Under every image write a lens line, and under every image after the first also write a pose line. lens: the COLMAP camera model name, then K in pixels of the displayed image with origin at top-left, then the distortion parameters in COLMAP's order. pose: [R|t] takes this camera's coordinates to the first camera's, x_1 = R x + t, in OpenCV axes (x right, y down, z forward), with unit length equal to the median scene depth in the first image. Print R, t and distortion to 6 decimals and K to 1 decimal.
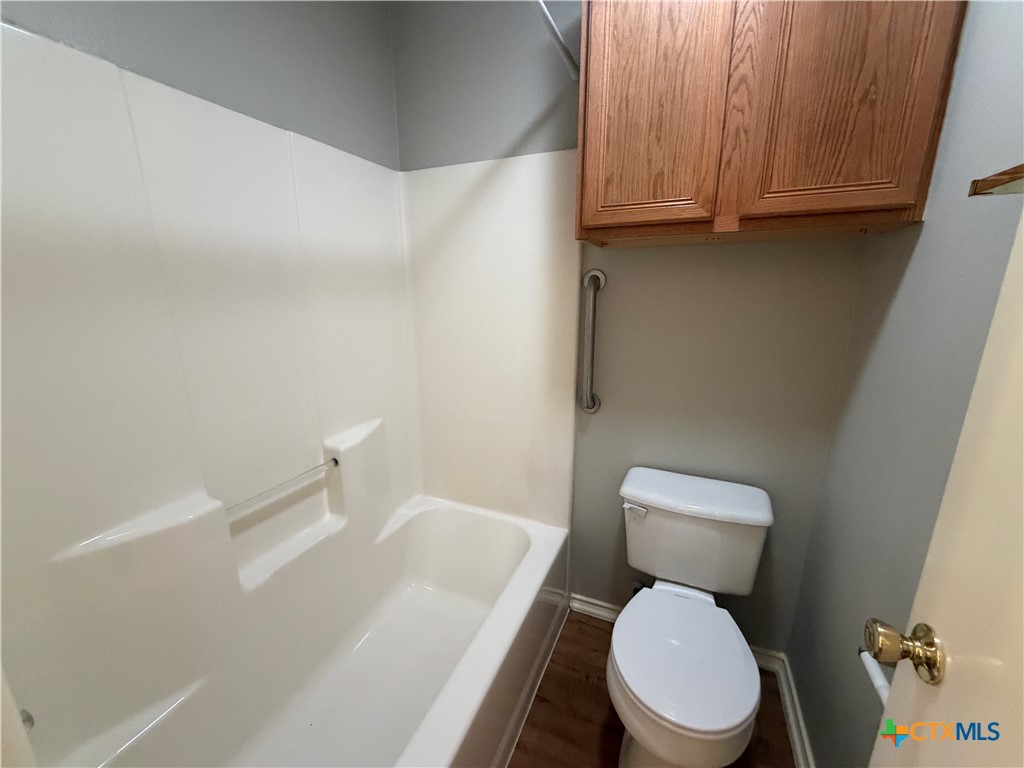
lens RADIAL K [[408.8, 0, 516.7], [0, 408.8, 384.7], [0, 0, 1]] dist [0.000429, 0.000233]
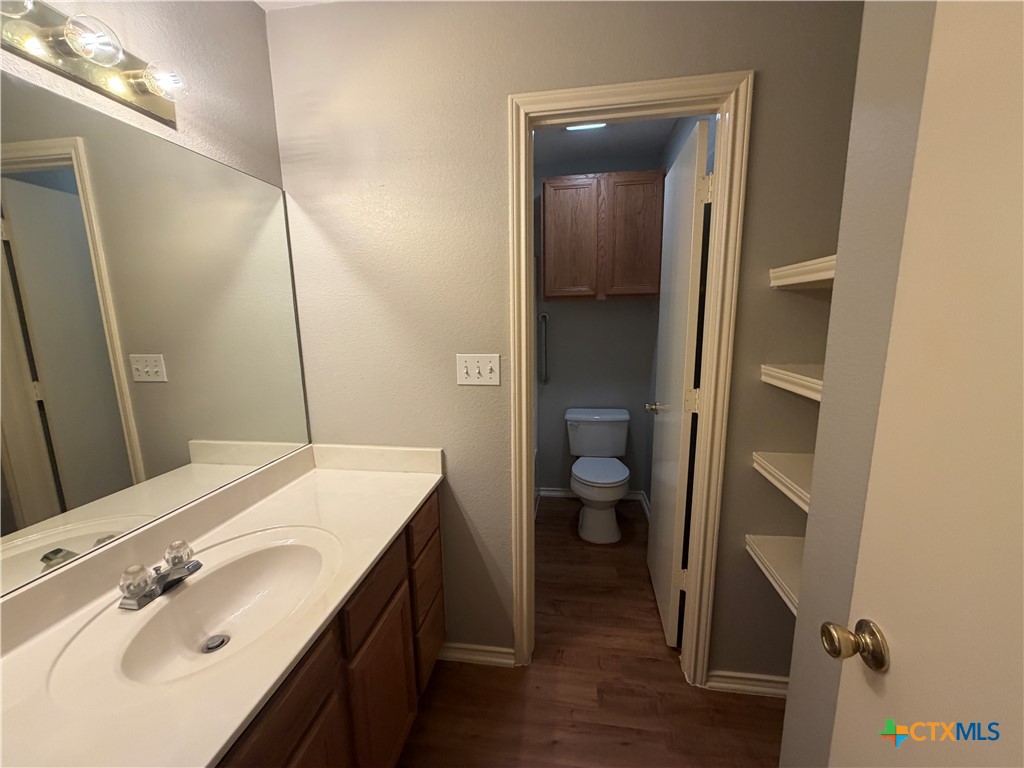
lens RADIAL K [[408.8, 0, 512.1], [0, 408.8, 385.7], [0, 0, 1]] dist [0.000429, 0.000233]
pose [[0.973178, -0.050489, 0.224444, -0.552566], [0.066831, 0.995591, -0.065819, 0.259621], [-0.220131, 0.079053, 0.972262, -1.155220]]
